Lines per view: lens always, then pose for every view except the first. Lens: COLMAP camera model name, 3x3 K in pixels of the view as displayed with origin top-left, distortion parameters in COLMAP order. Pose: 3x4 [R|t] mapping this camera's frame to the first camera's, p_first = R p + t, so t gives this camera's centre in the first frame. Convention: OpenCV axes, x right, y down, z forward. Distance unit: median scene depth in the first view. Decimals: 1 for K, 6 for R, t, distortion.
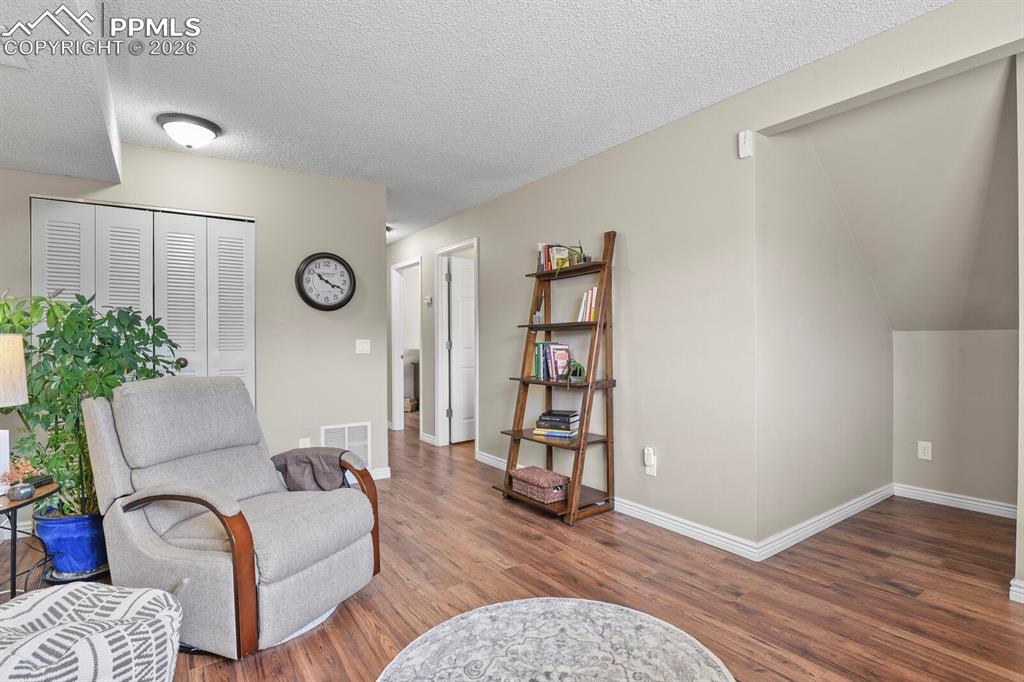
lens RADIAL K [[500.6, 0, 518.6], [0, 500.6, 340.8], [0, 0, 1]] dist [-0.019963, -0.000660]
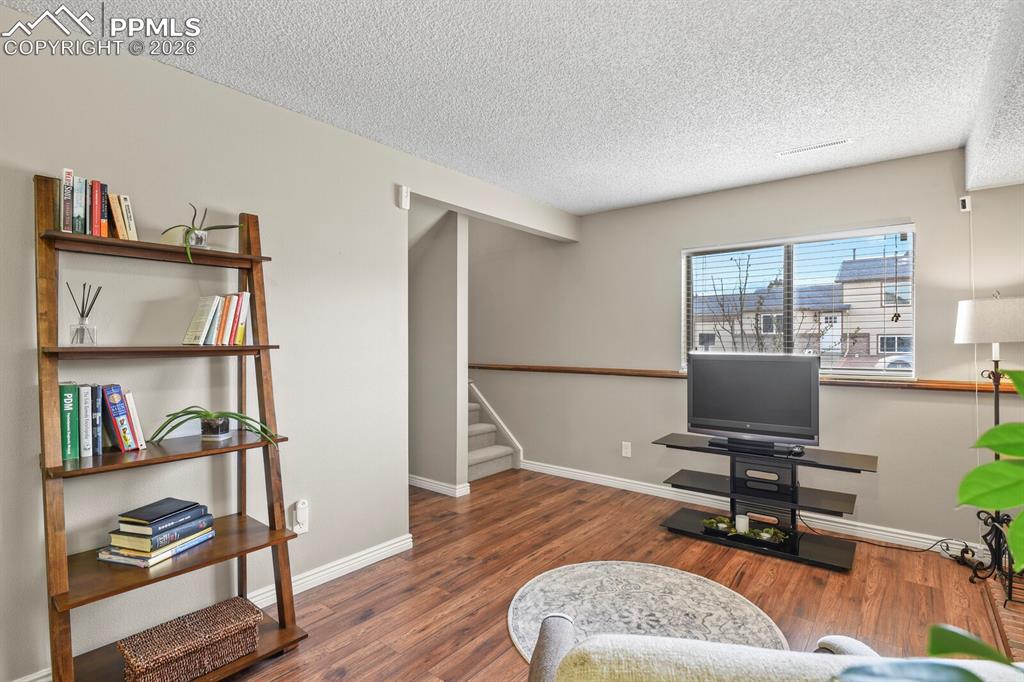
lens RADIAL K [[500.6, 0, 518.6], [0, 500.6, 340.8], [0, 0, 1]] dist [-0.019963, -0.000660]
pose [[-0.276919, 0.004900, 0.960881, -0.743617], [-0.001710, 0.999983, -0.005592, -0.050452], [-0.960892, -0.003191, -0.276905, 1.067448]]
